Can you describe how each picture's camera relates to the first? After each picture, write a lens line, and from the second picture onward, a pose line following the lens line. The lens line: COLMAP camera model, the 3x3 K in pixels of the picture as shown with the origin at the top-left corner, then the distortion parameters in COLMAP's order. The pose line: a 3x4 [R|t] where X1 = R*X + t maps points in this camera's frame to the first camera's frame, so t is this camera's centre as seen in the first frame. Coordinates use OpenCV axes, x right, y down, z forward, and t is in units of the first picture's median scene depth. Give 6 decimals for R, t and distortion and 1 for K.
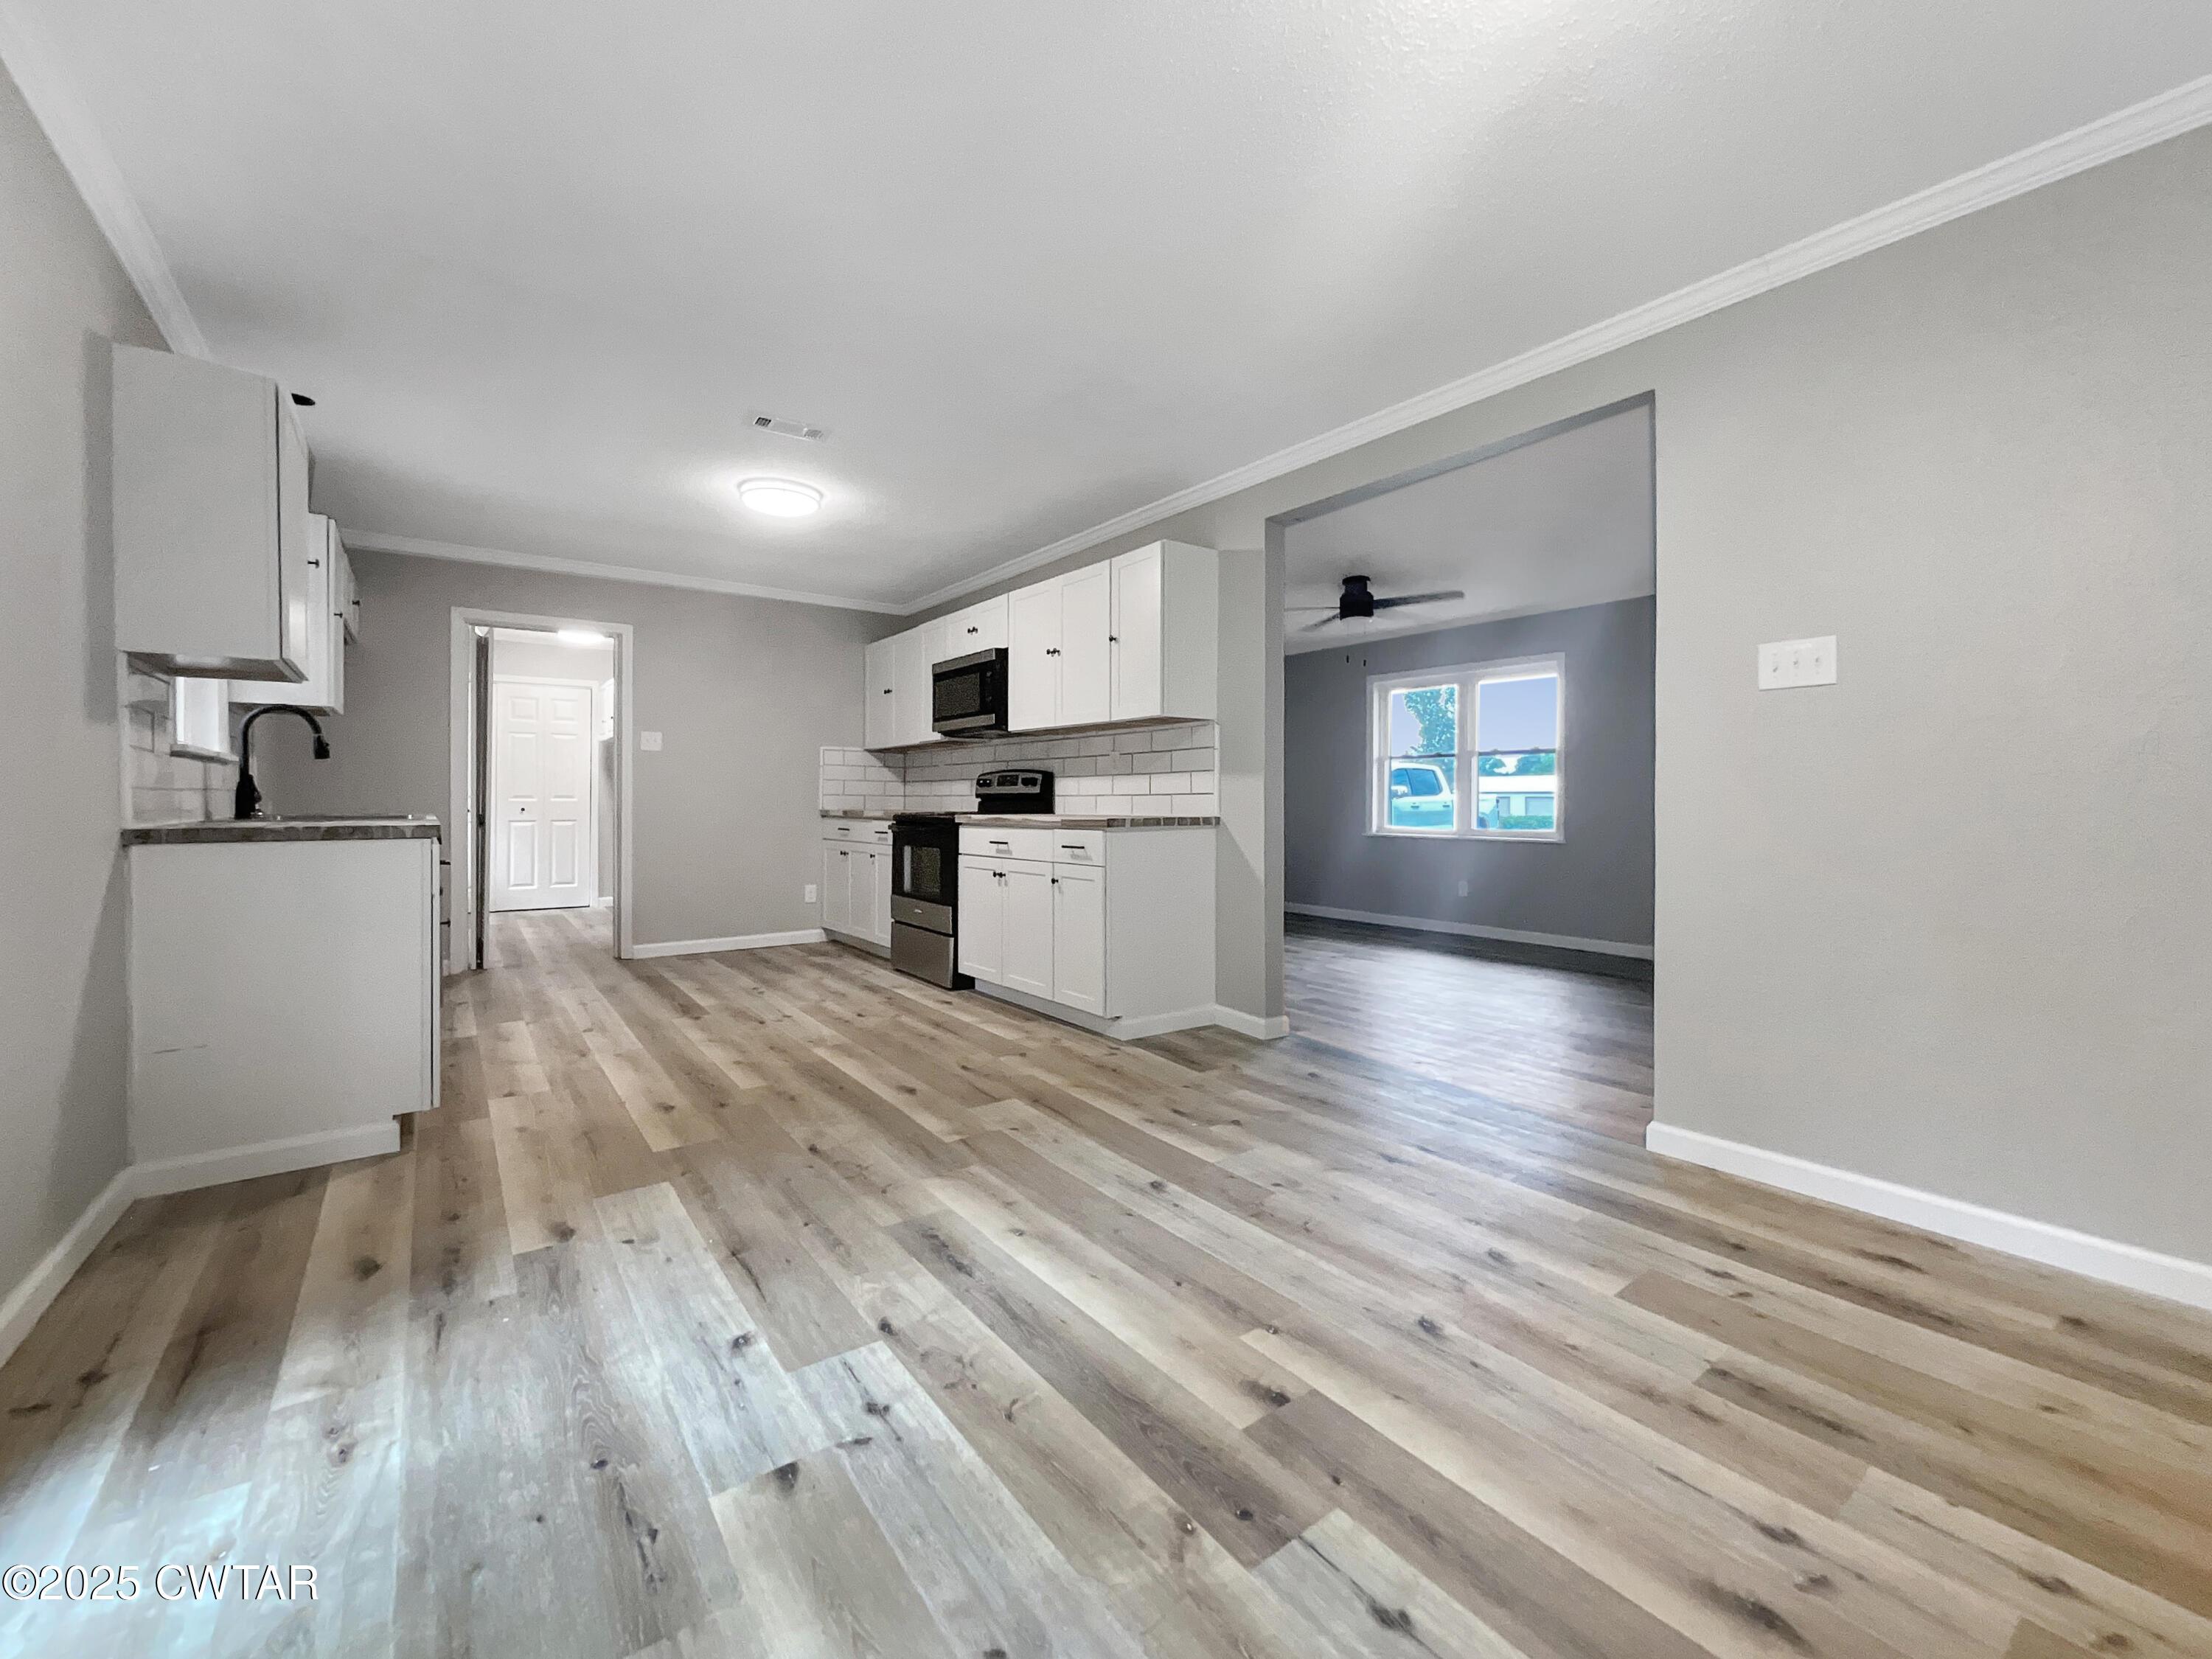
lens RADIAL K [[908.7, 0, 1069.3], [0, 908.7, 792.6], [0, 0, 1]] dist [-0.002369, 0.000058]
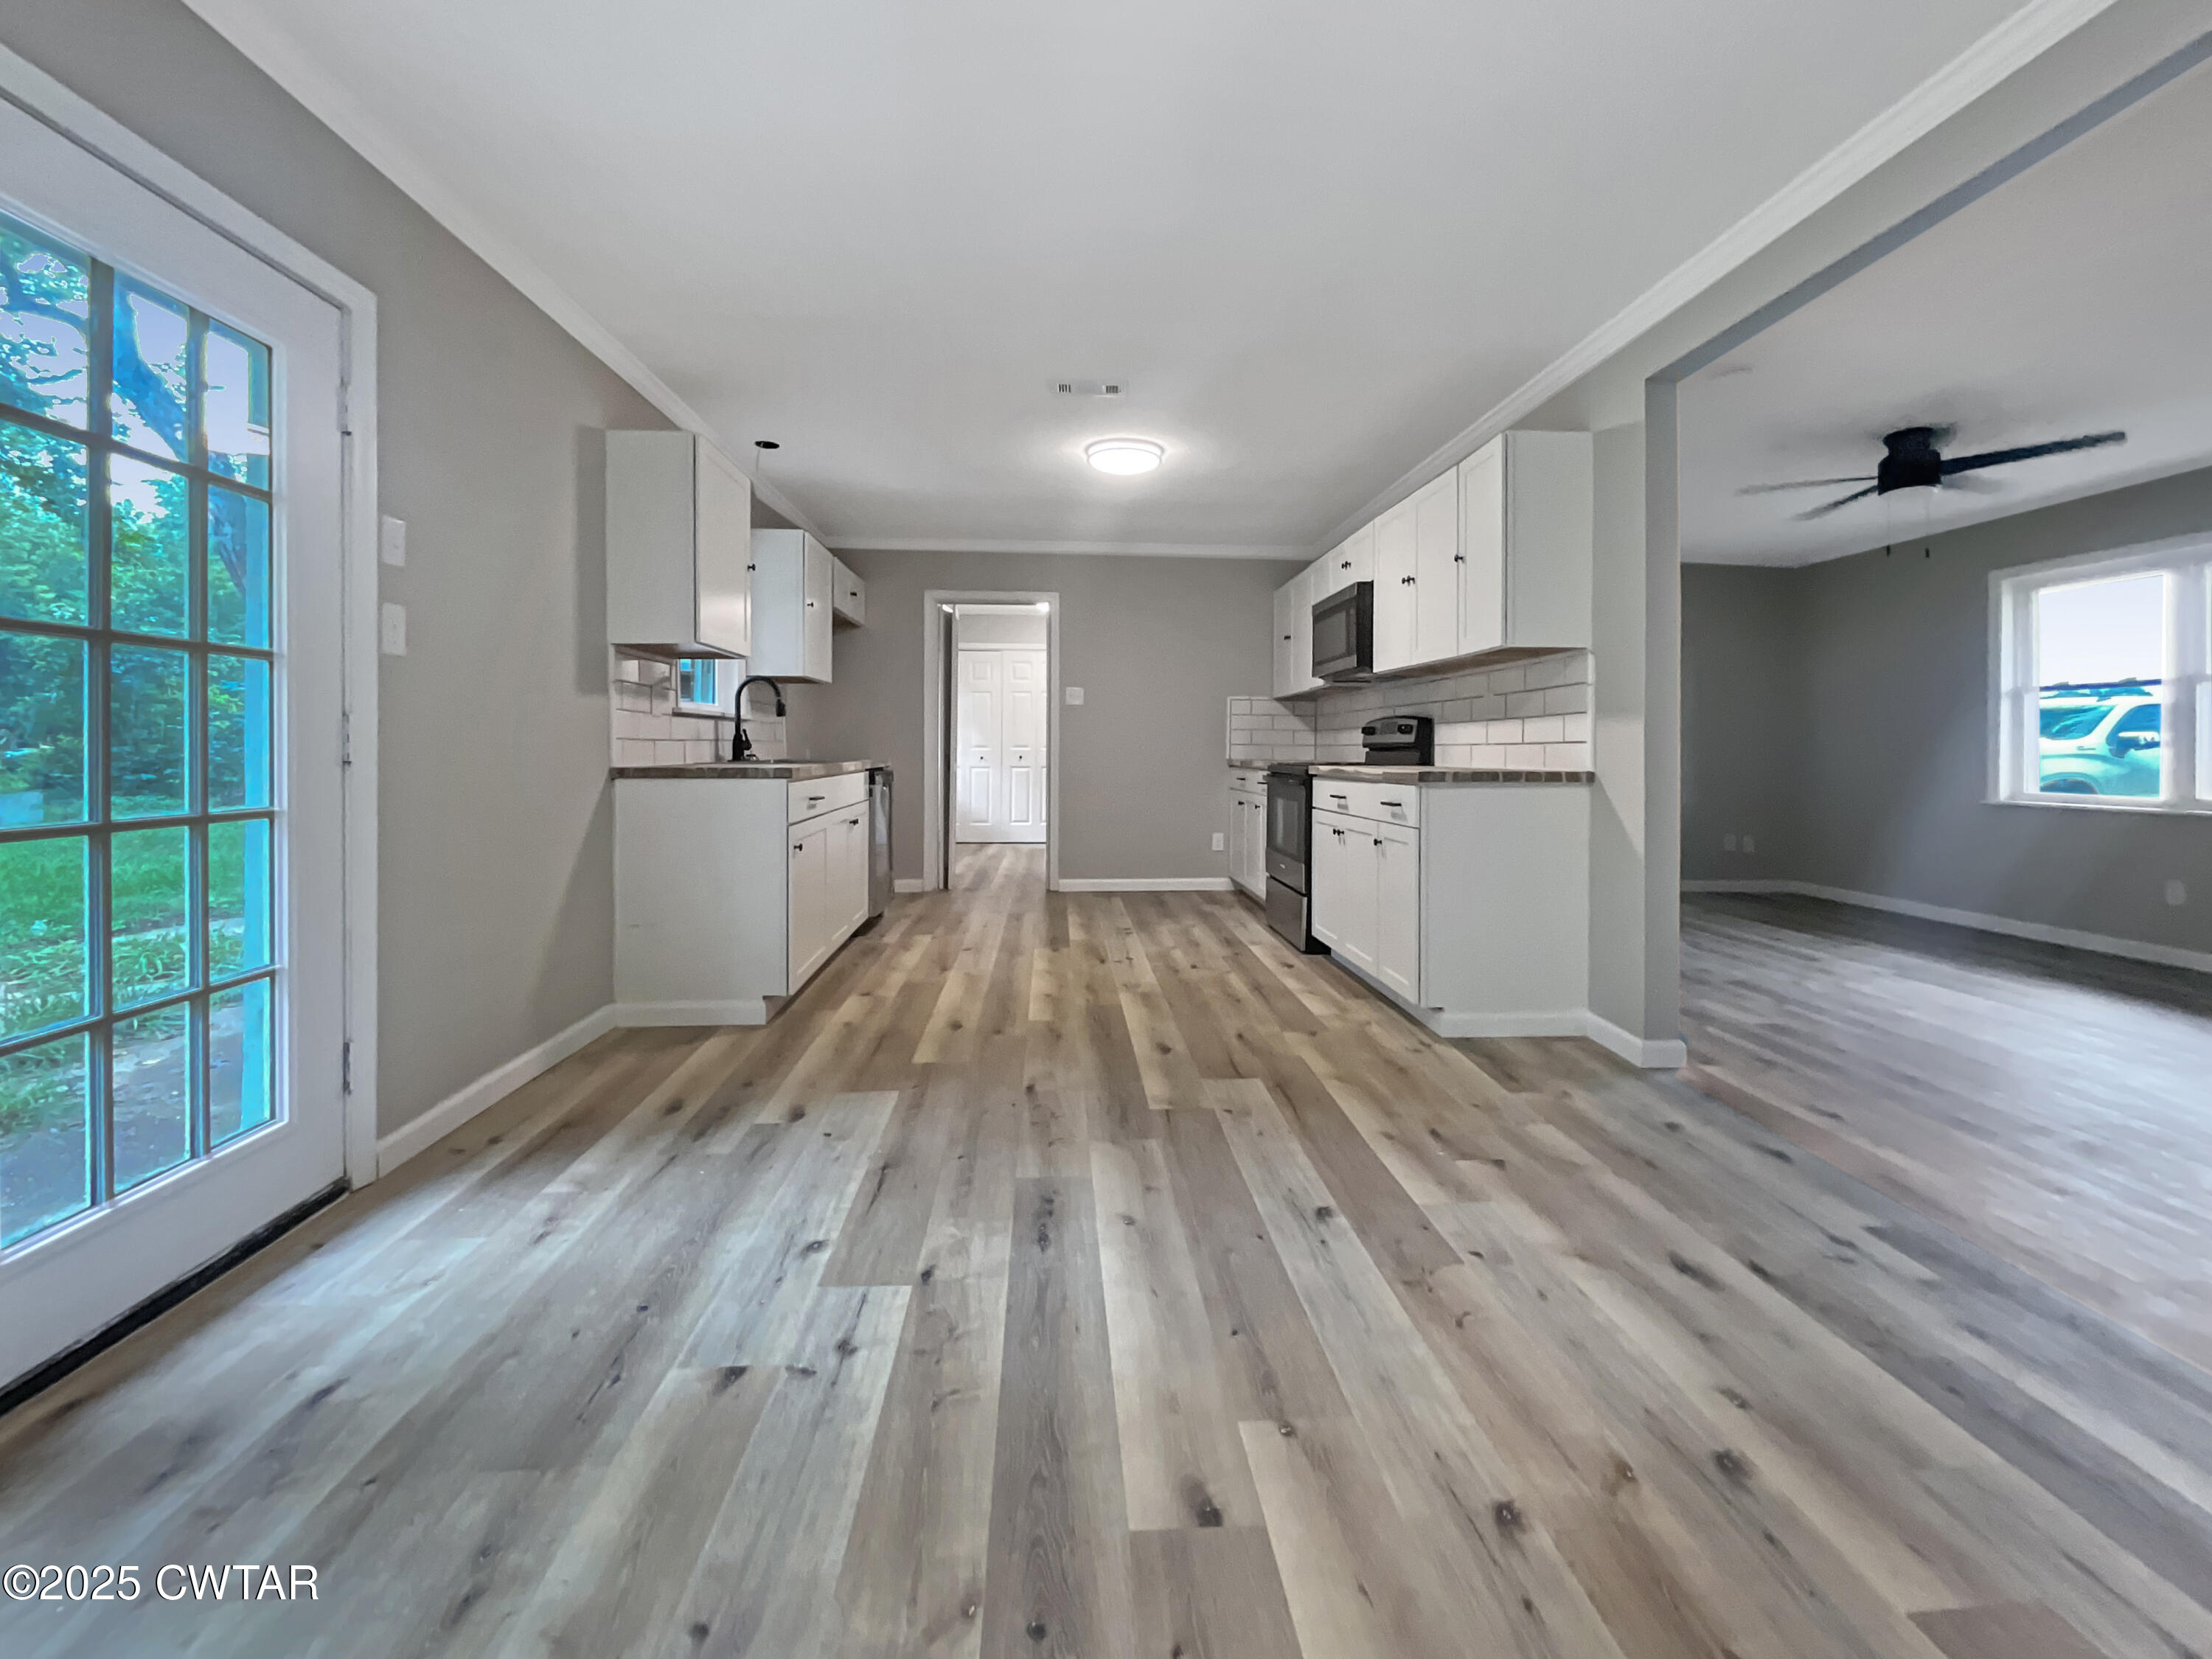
lens RADIAL K [[908.7, 0, 1089.5], [0, 908.7, 741.1], [0, 0, 1]] dist [-0.002369, 0.000058]
pose [[0.846708, -0.002425, -0.532052, 0.260481], [0.001204, 0.999996, -0.002642, 0.002262], [0.532056, 0.001596, 0.846707, 0.133103]]
